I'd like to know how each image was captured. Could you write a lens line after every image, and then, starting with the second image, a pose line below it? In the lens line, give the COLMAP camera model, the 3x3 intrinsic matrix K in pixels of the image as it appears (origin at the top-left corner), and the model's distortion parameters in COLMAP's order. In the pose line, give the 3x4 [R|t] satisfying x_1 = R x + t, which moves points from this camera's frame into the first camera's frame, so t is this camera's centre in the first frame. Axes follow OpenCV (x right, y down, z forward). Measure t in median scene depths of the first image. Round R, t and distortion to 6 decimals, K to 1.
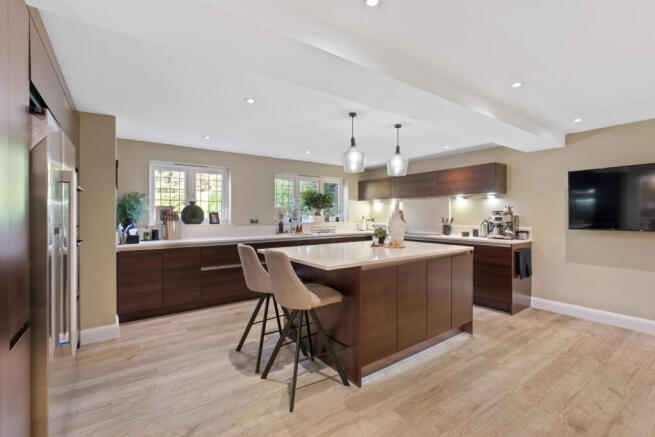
lens RADIAL K [[292.4, 0, 328.4], [0, 292.4, 215.0], [0, 0, 1]] dist [0.000031, 0.000519]
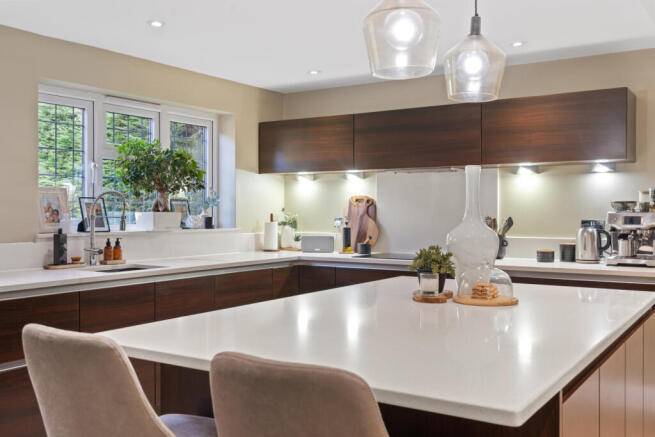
lens RADIAL K [[653.0, 0, 326.7], [0, 653.0, 220.4], [0, 0, 1]] dist [0.020845, 0.000000]
pose [[0.936607, -0.003910, 0.350359, -0.134397], [-0.001025, 0.999903, 0.013898, 0.000636], [-0.350380, -0.013376, 0.936512, 0.198963]]
